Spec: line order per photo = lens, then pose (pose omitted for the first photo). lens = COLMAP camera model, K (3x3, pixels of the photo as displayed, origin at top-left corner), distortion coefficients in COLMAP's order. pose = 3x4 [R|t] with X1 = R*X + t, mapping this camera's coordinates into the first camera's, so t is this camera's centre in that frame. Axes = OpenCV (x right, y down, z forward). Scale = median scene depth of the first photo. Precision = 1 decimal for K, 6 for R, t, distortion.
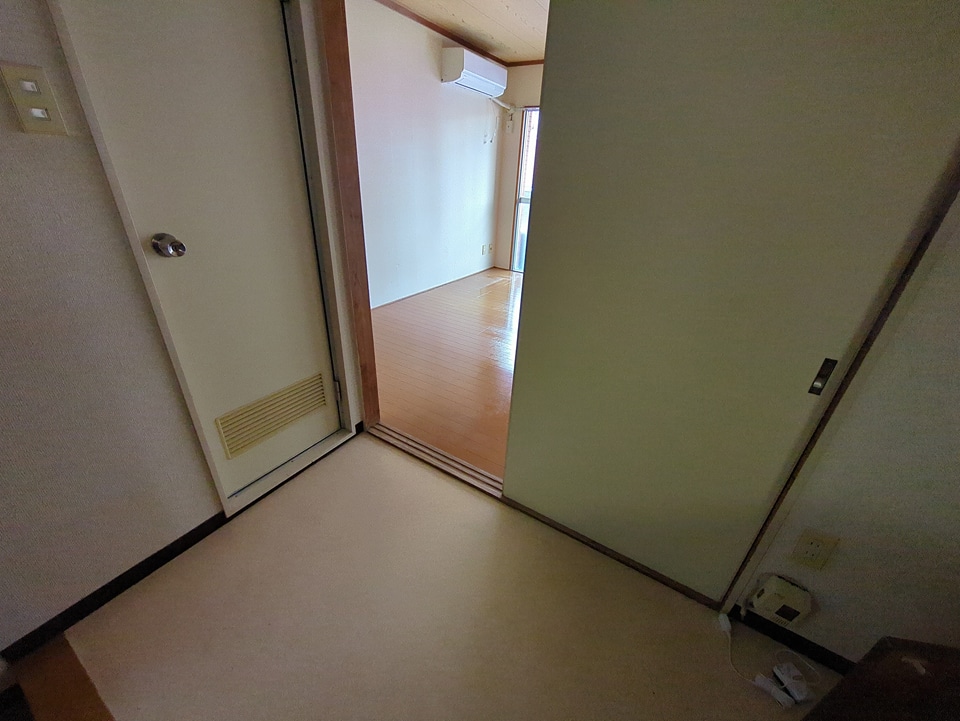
lens RADIAL K [[379.3, 0, 483.8], [0, 379.3, 358.5], [0, 0, 1]] dist [0.000164, 0.000162]
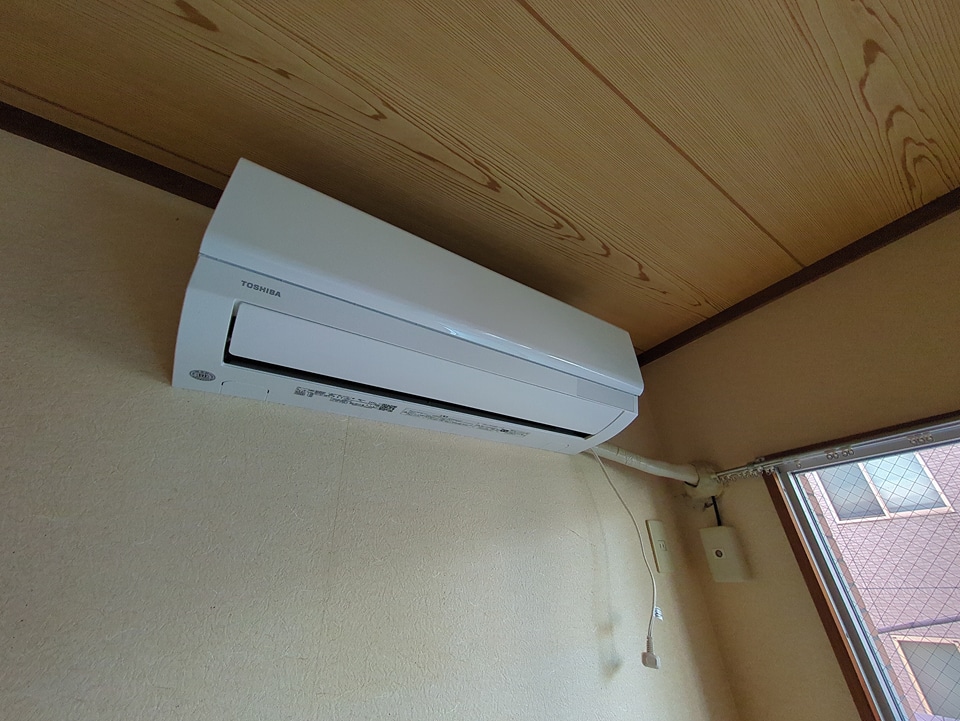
lens RADIAL K [[381.1, 0, 481.0], [0, 381.1, 359.1], [0, 0, 1]] dist [-0.000479, 0.000170]
pose [[0.904270, -0.291974, -0.311524, 0.048918], [-0.100634, 0.563324, -0.820084, -0.551755], [0.414932, 0.772927, 0.480015, 0.864055]]
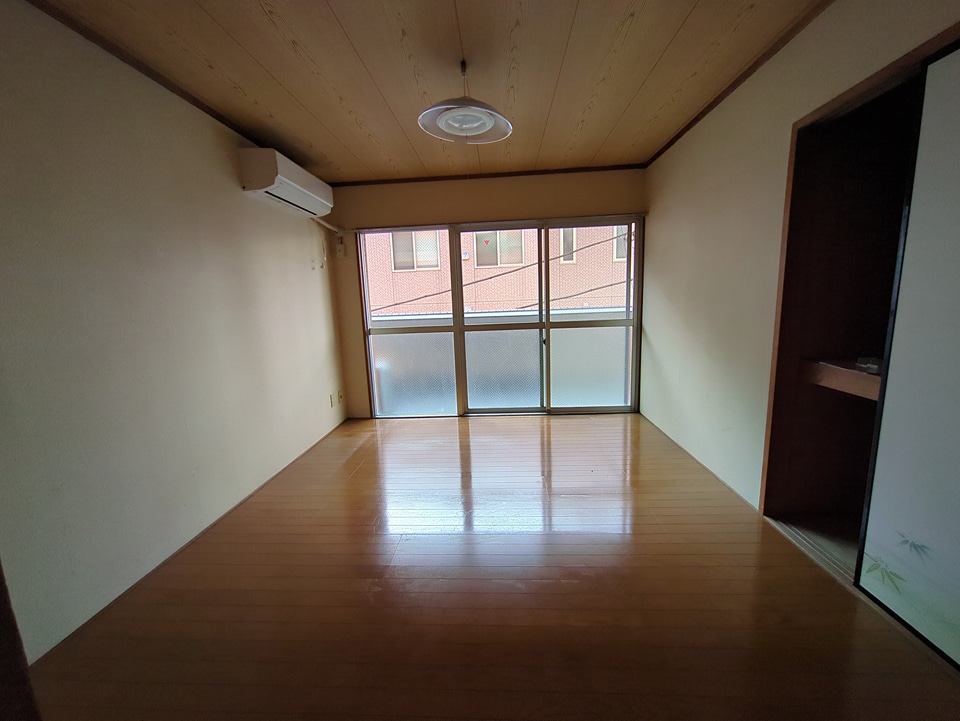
lens RADIAL K [[381.1, 0, 481.0], [0, 381.1, 359.1], [0, 0, 1]] dist [-0.000479, 0.000170]
pose [[0.880403, -0.160042, 0.446404, -0.078644], [0.288478, 0.927874, -0.236284, -0.132978], [-0.376392, 0.336803, 0.863072, 0.297853]]
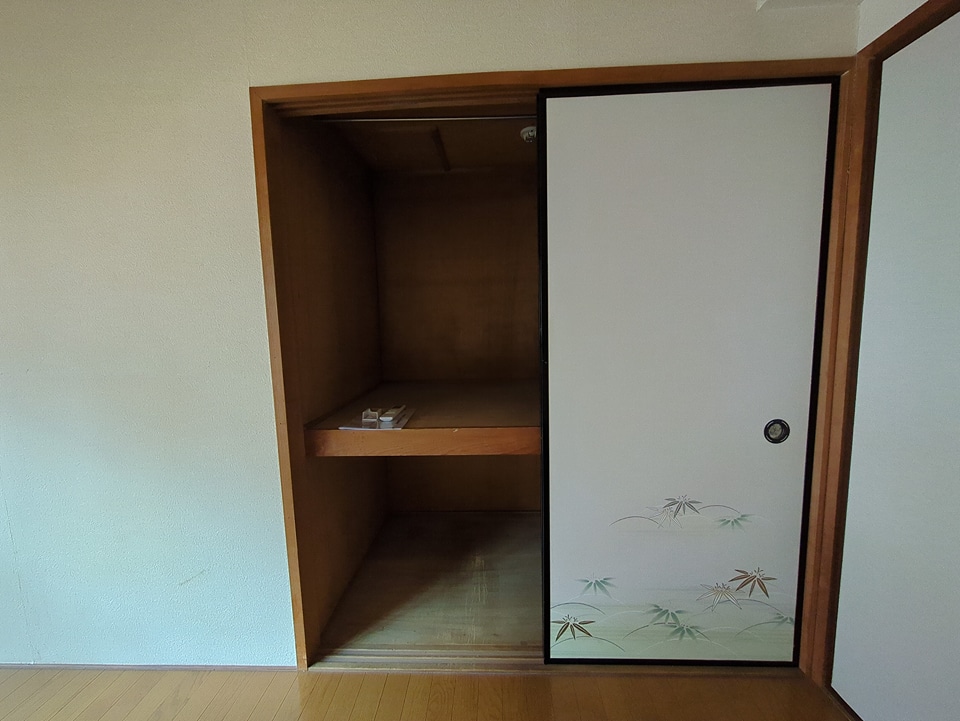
lens RADIAL K [[438.5, 0, 499.5], [0, 438.5, 362.5], [0, 0, 1]] dist [0.000618, 0.000180]
pose [[-0.486511, -0.145644, 0.861449, 0.065153], [0.394300, 0.843277, 0.365256, -0.254775], [-0.779637, 0.517370, -0.352836, 0.527217]]
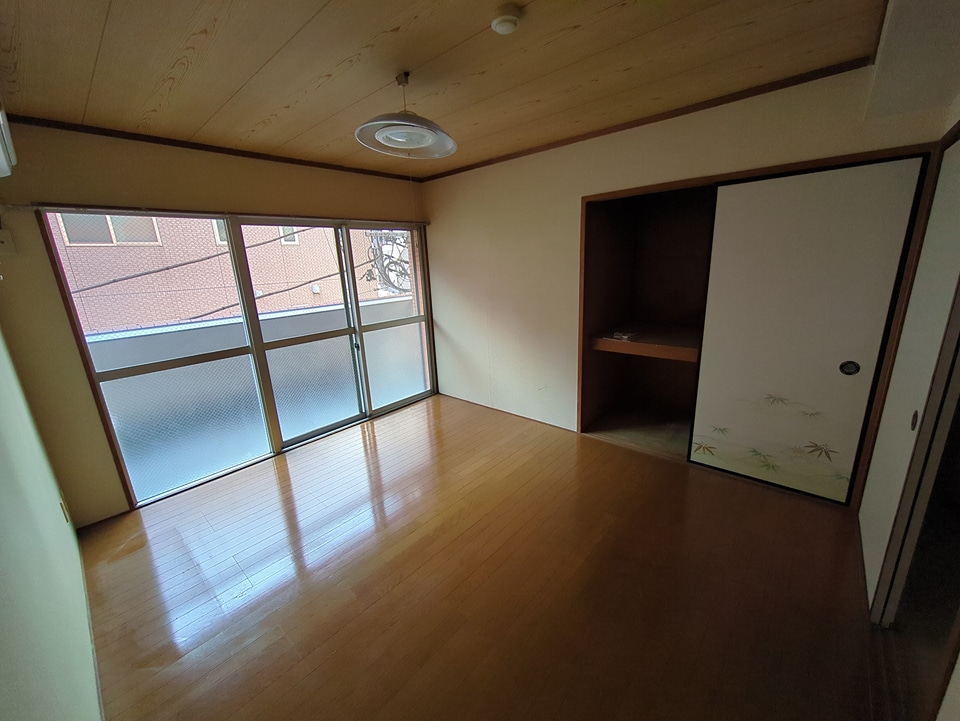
lens RADIAL K [[381.1, 0, 481.0], [0, 381.1, 359.1], [0, 0, 1]] dist [-0.000479, 0.000170]
pose [[0.175785, -0.306620, 0.935459, -0.324706], [0.495627, 0.848601, 0.185015, -0.350976], [-0.850560, 0.431116, 0.301141, 0.526669]]
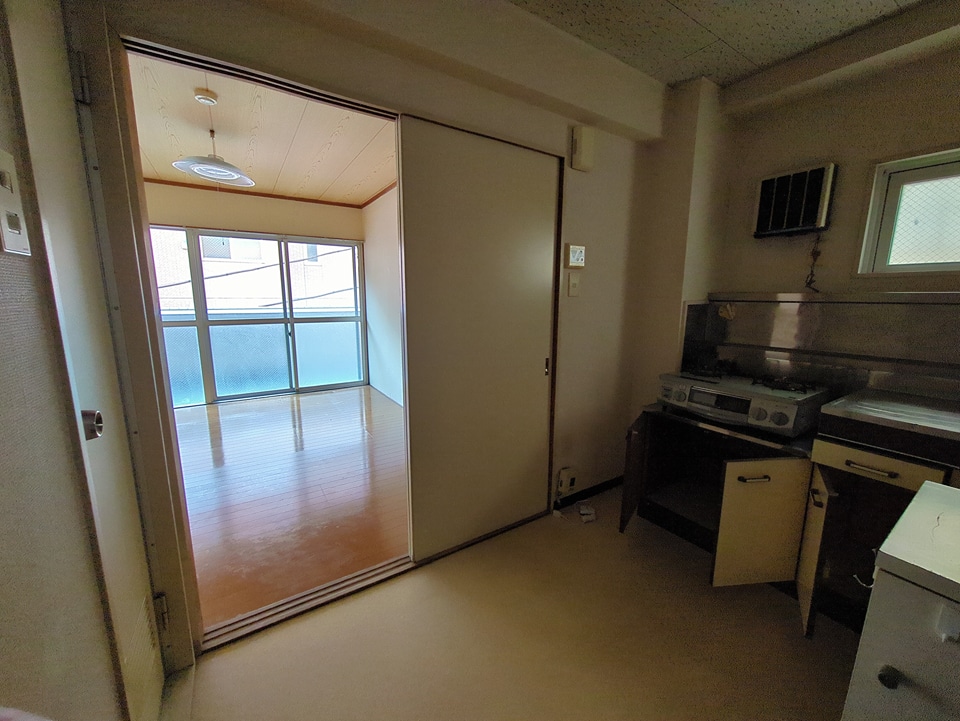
lens RADIAL K [[379.3, 0, 483.8], [0, 379.3, 358.5], [0, 0, 1]] dist [0.000164, 0.000162]
pose [[0.436271, -0.202882, 0.876645, -0.281669], [0.421834, 0.906673, -0.000098, -0.034548], [-0.794810, 0.369842, 0.481138, 0.041869]]
